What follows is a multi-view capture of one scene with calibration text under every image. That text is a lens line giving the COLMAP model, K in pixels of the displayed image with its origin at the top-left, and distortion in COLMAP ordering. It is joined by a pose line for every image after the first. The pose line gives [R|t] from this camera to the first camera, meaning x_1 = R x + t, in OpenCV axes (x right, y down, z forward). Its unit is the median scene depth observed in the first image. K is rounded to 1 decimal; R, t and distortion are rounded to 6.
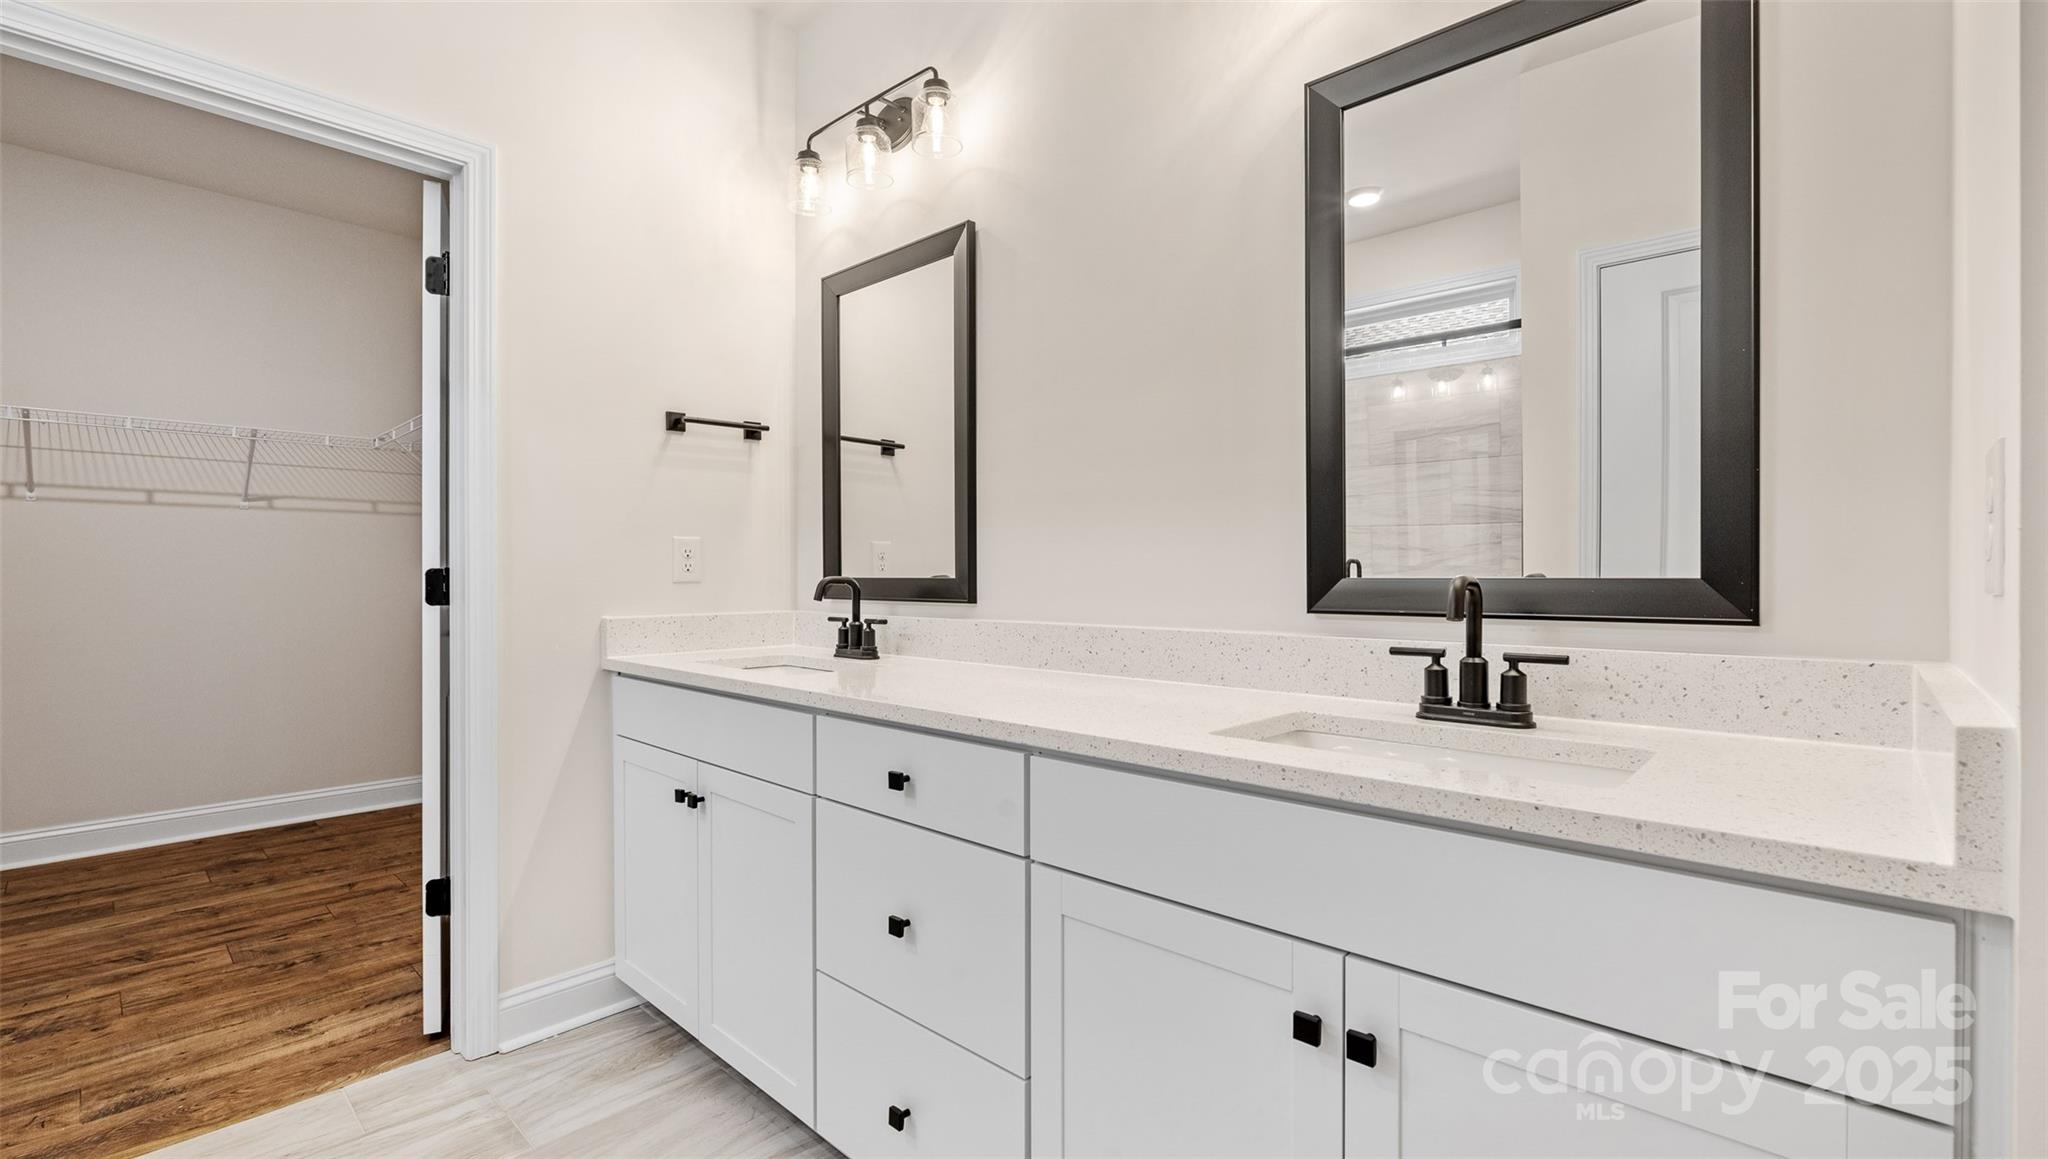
lens RADIAL K [[937.5, 0, 1020.7], [0, 937.5, 542.5], [0, 0, 1]] dist [0.011728, 0.000232]
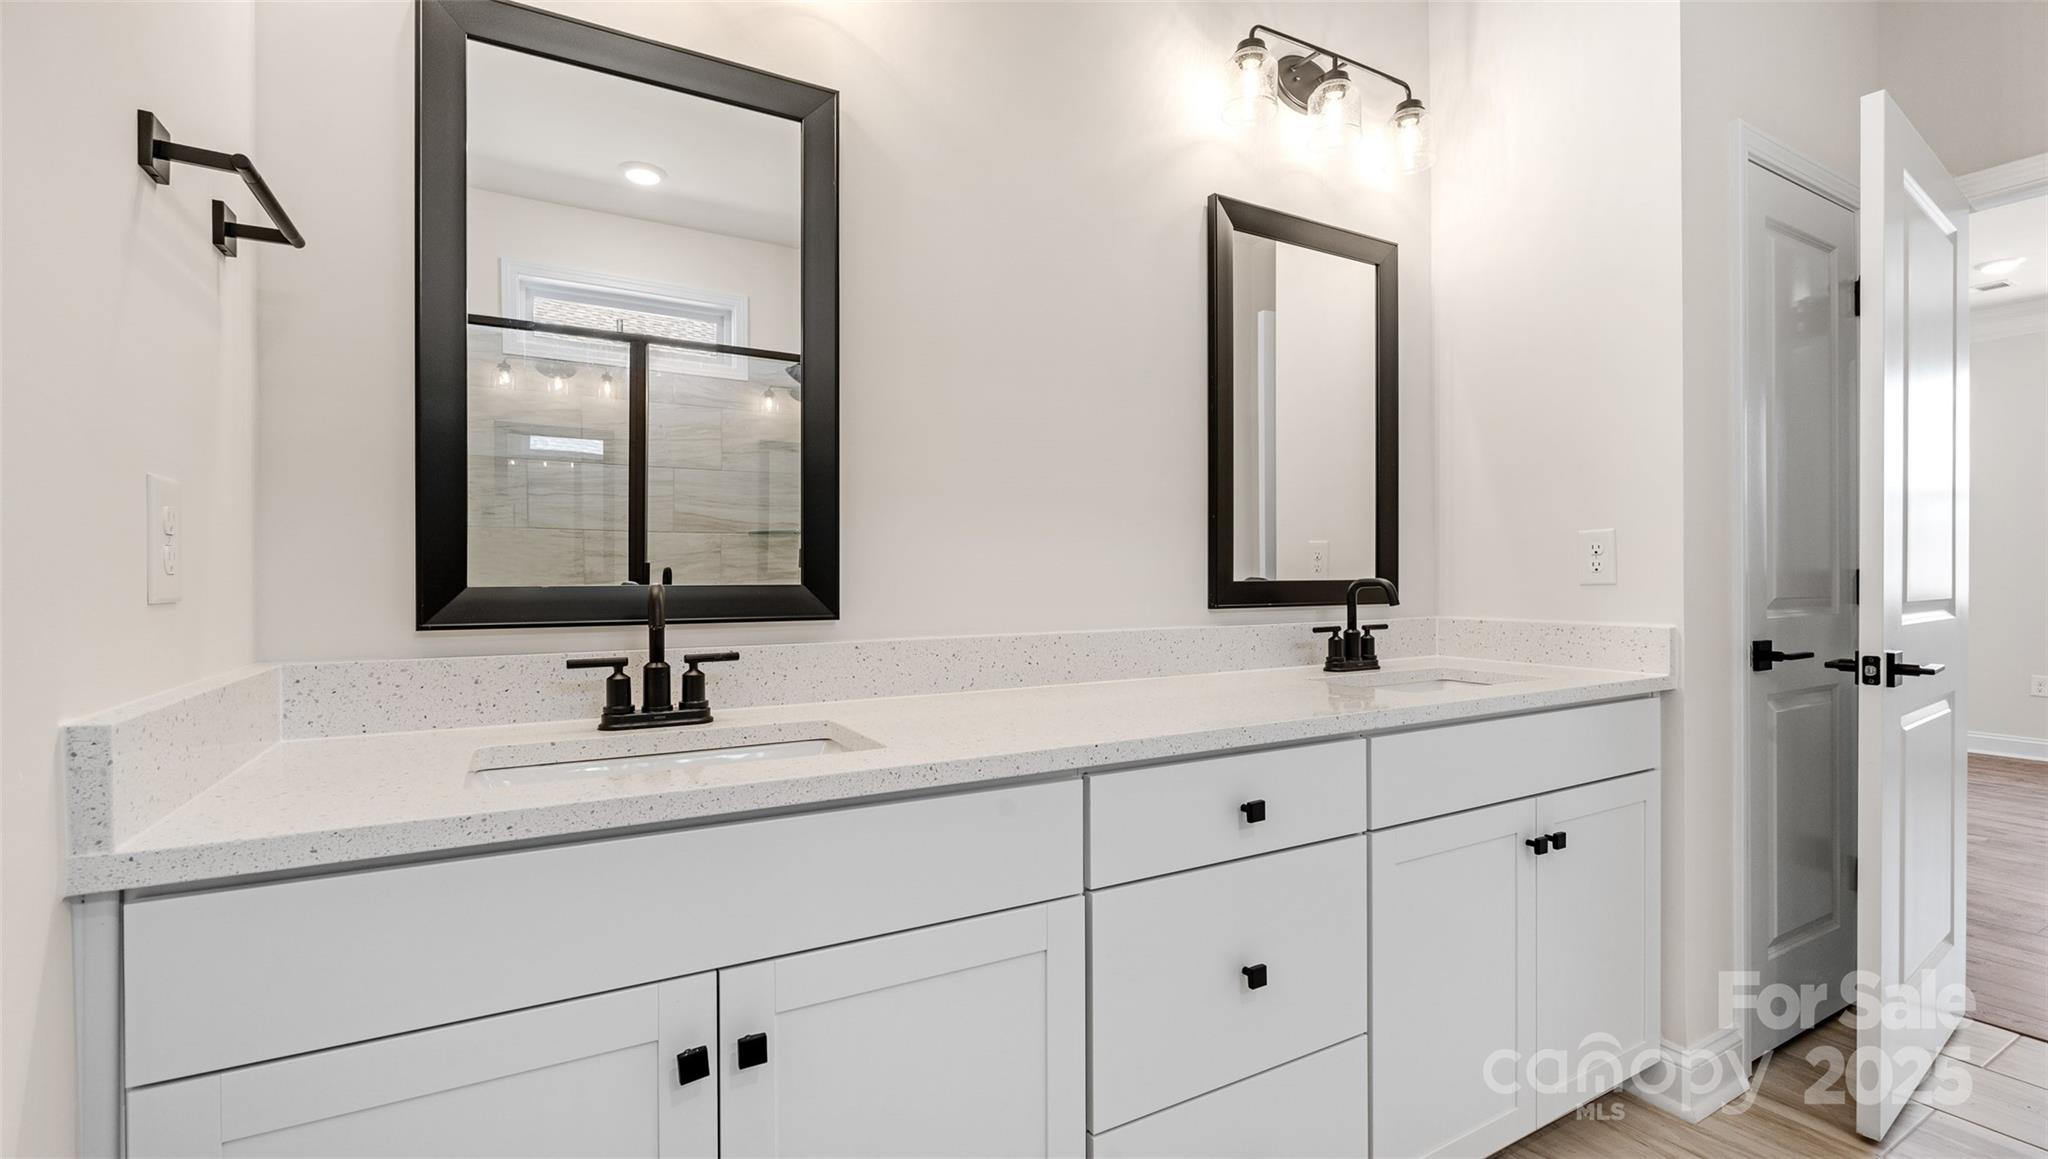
lens RADIAL K [[890.1, 0, 1028.1], [0, 890.1, 578.1], [0, 0, 1]] dist [-0.004404, 0.000583]
pose [[0.281406, 0.001157, 0.959588, -0.374485], [-0.026769, 0.999620, 0.006645, 0.013329], [-0.959215, -0.027557, 0.281330, 0.369824]]
